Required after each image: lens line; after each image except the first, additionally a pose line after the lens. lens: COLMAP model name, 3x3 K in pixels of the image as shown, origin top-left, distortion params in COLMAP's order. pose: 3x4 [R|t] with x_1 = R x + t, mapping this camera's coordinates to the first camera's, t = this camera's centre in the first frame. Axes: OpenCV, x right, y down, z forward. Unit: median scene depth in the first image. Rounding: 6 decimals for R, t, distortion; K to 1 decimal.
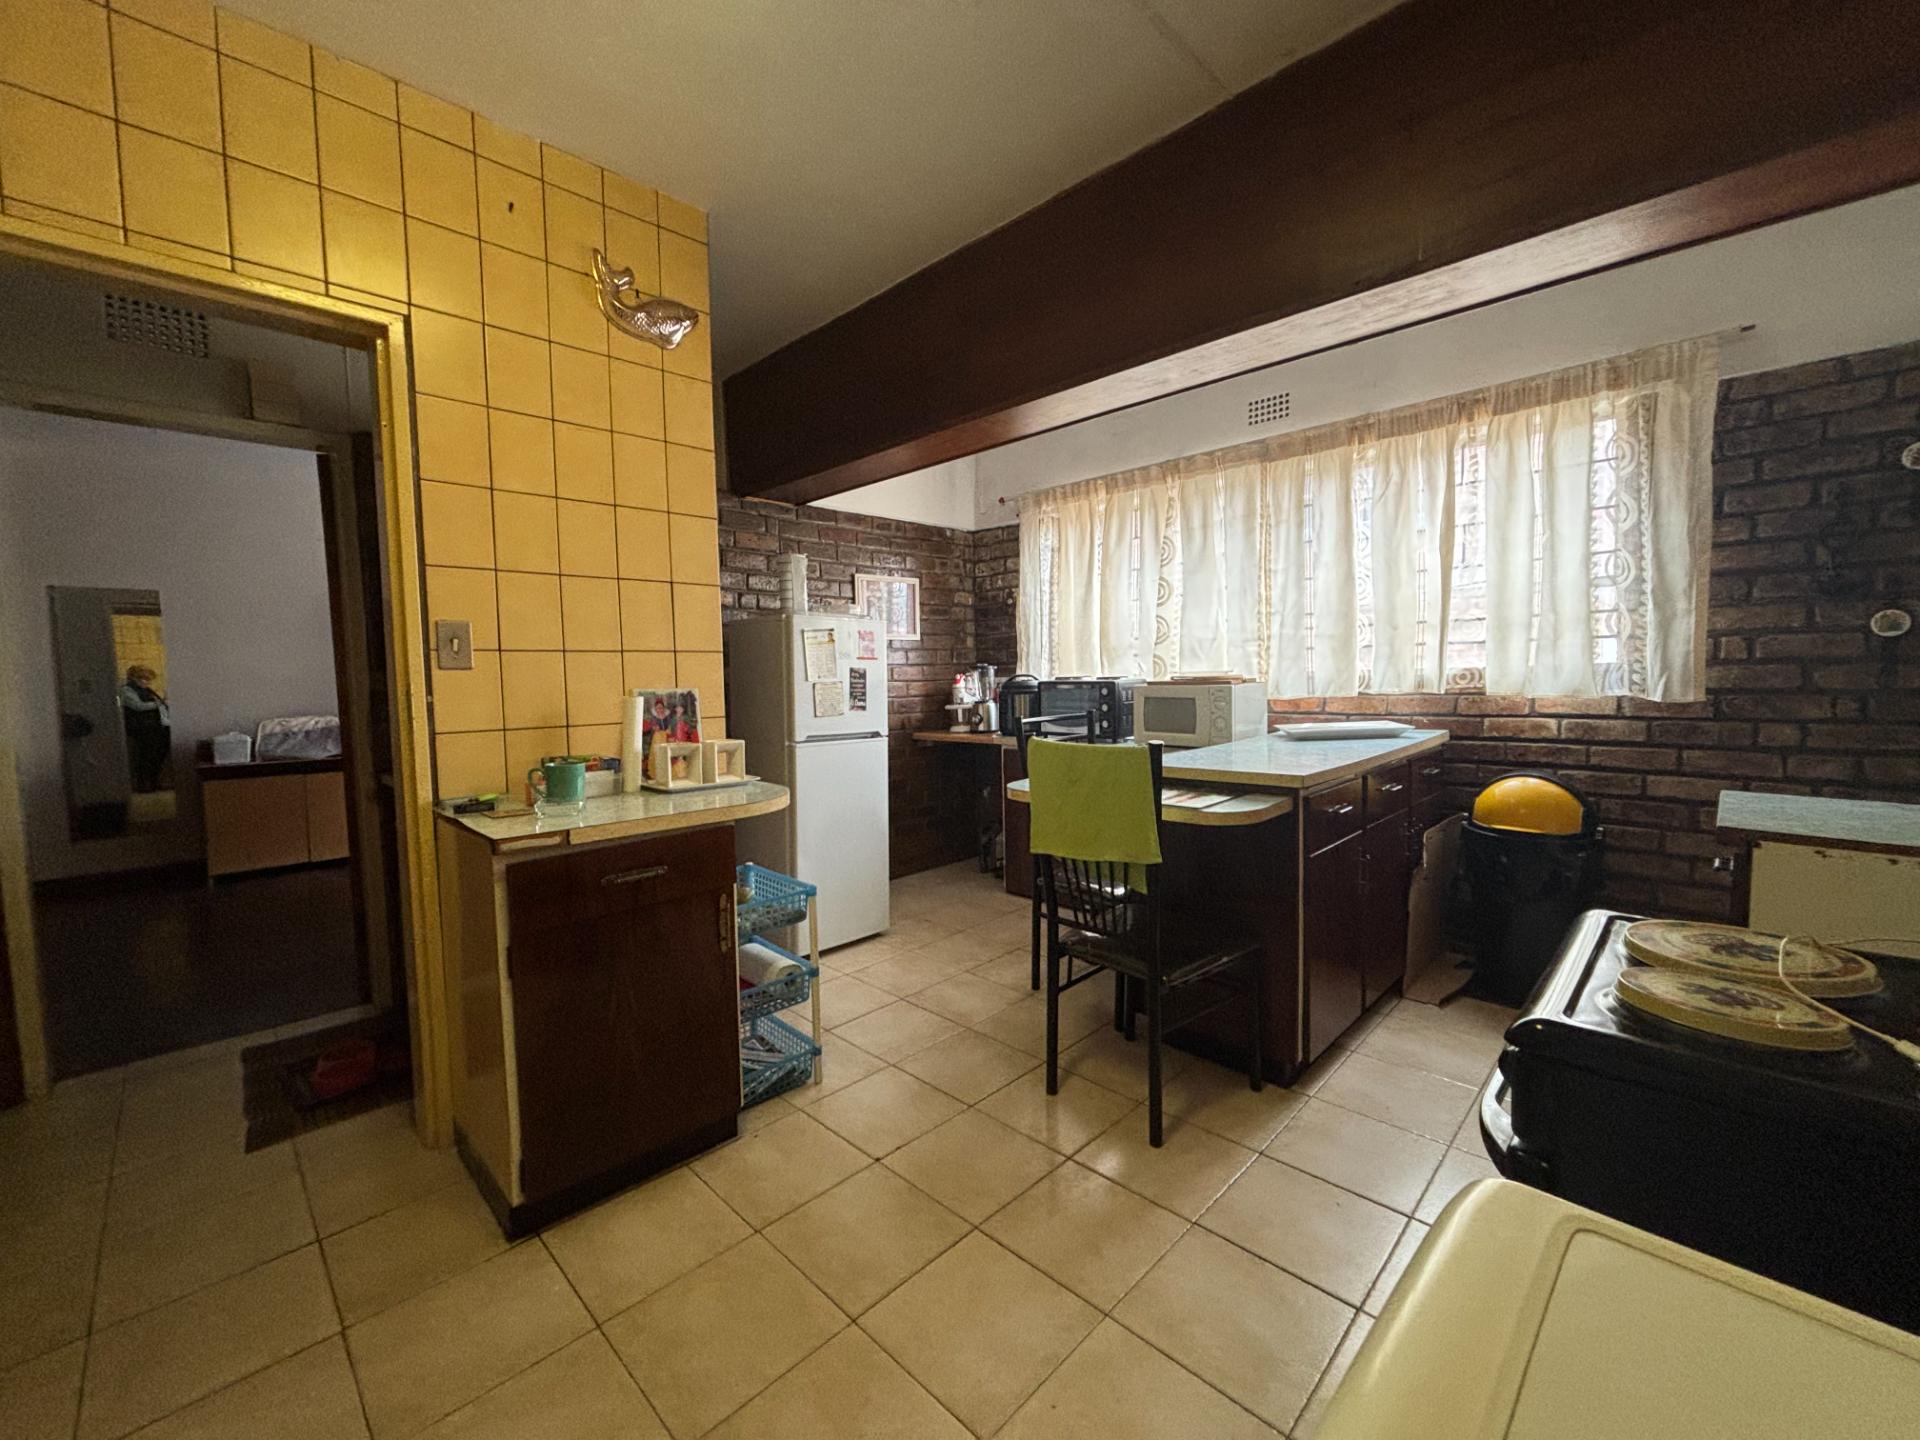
lens RADIAL K [[771.4, 0, 960.2], [0, 771.4, 718.3], [0, 0, 1]] dist [0.000044, 0.000077]
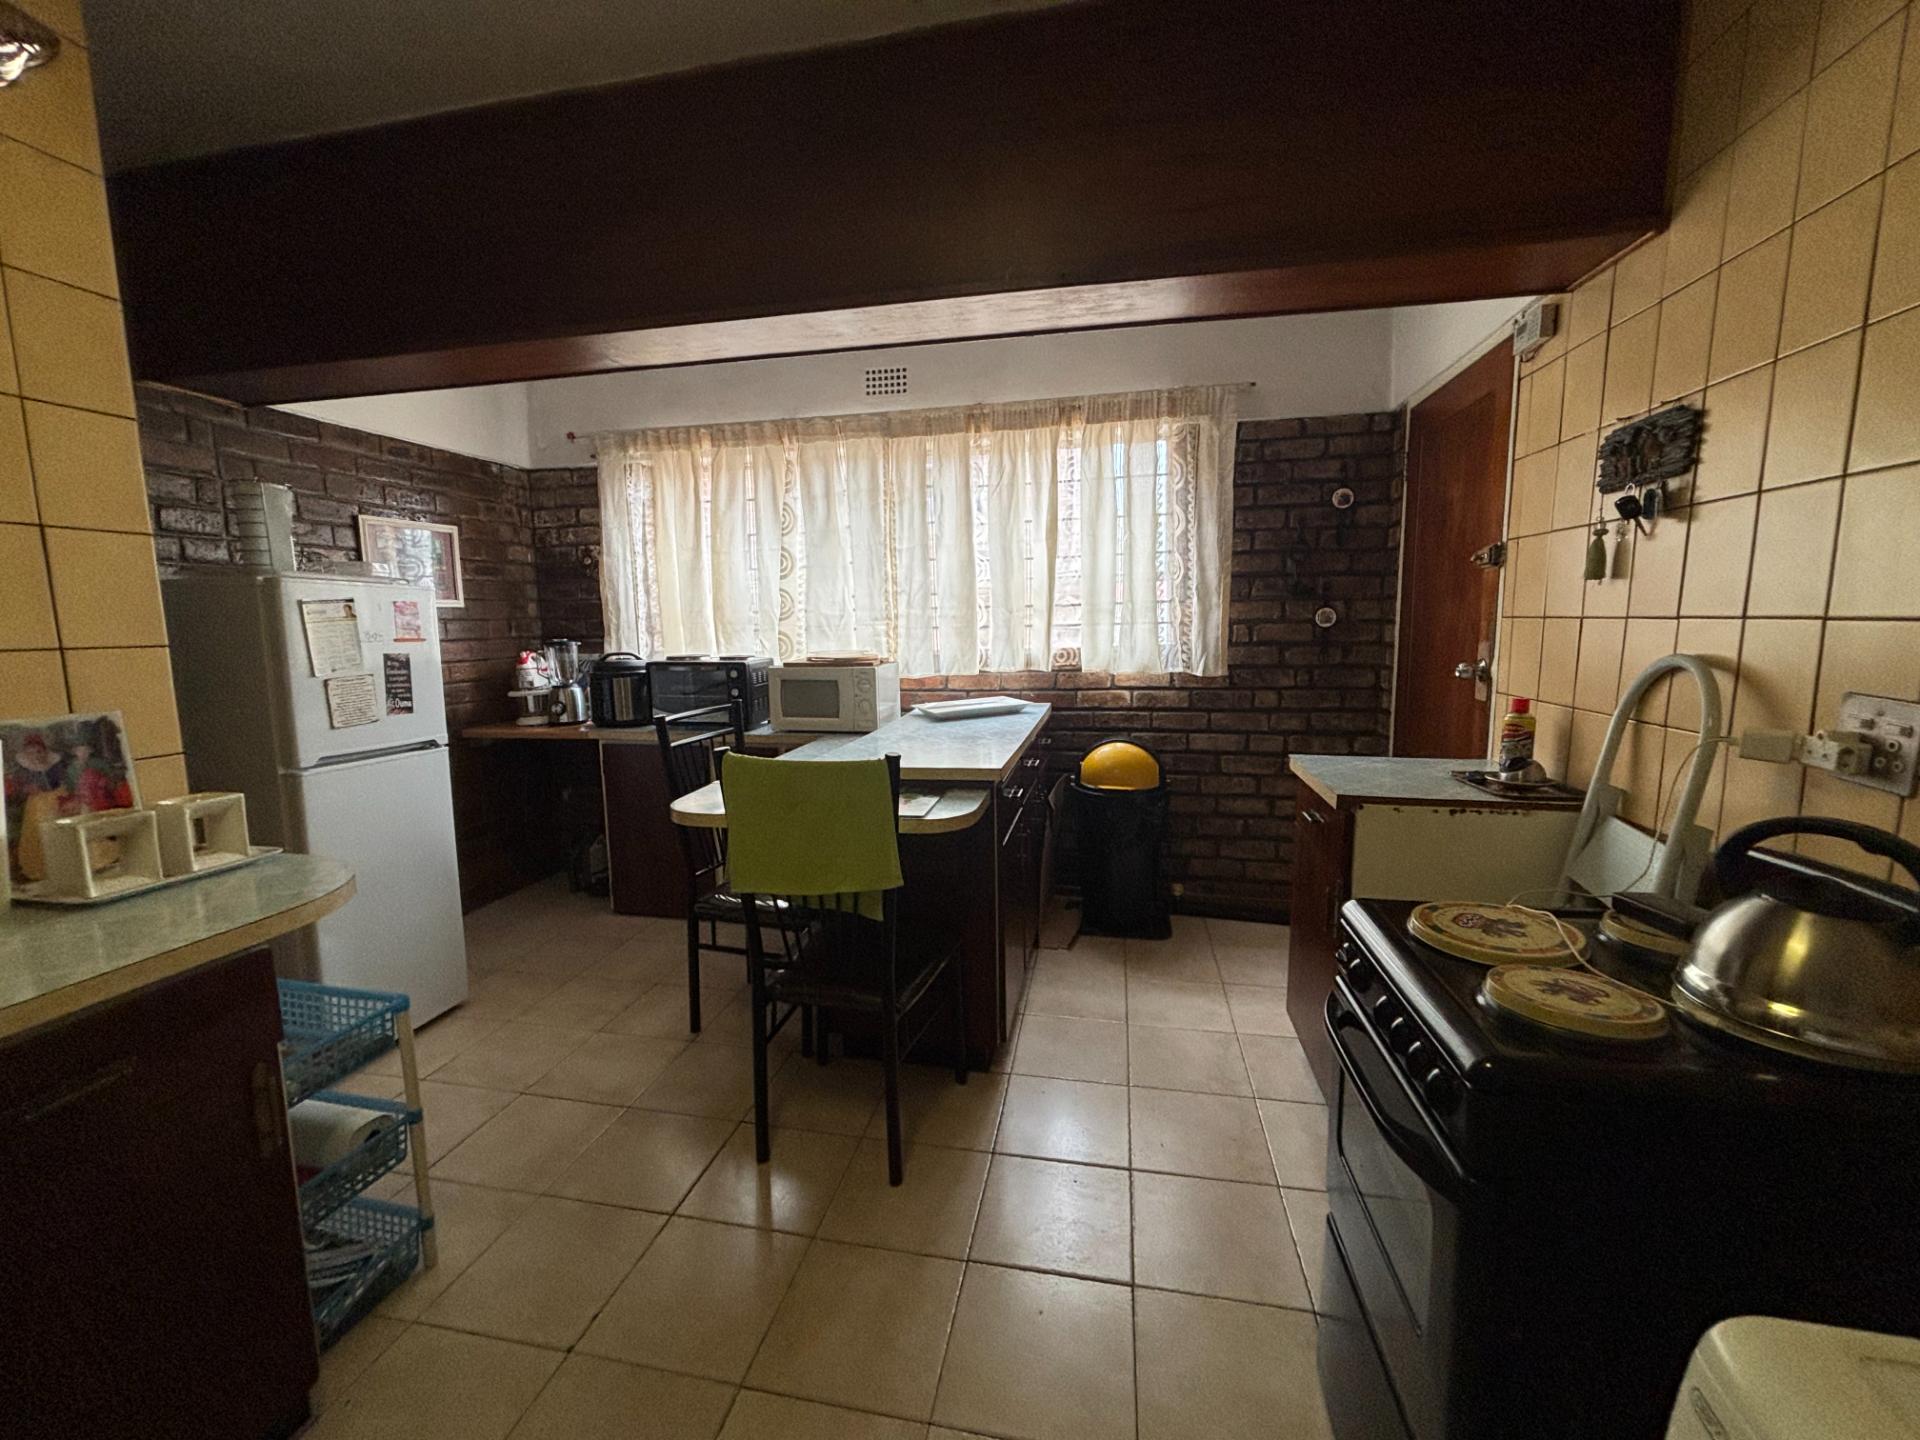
lens RADIAL K [[774.5, 0, 948.8], [0, 774.5, 720.0], [0, 0, 1]] dist [0.001741, -0.000161]
pose [[0.840514, -0.063748, 0.538026, -0.105634], [0.032419, 0.997192, 0.067506, -0.041635], [-0.540819, -0.039297, 0.840221, 0.134952]]
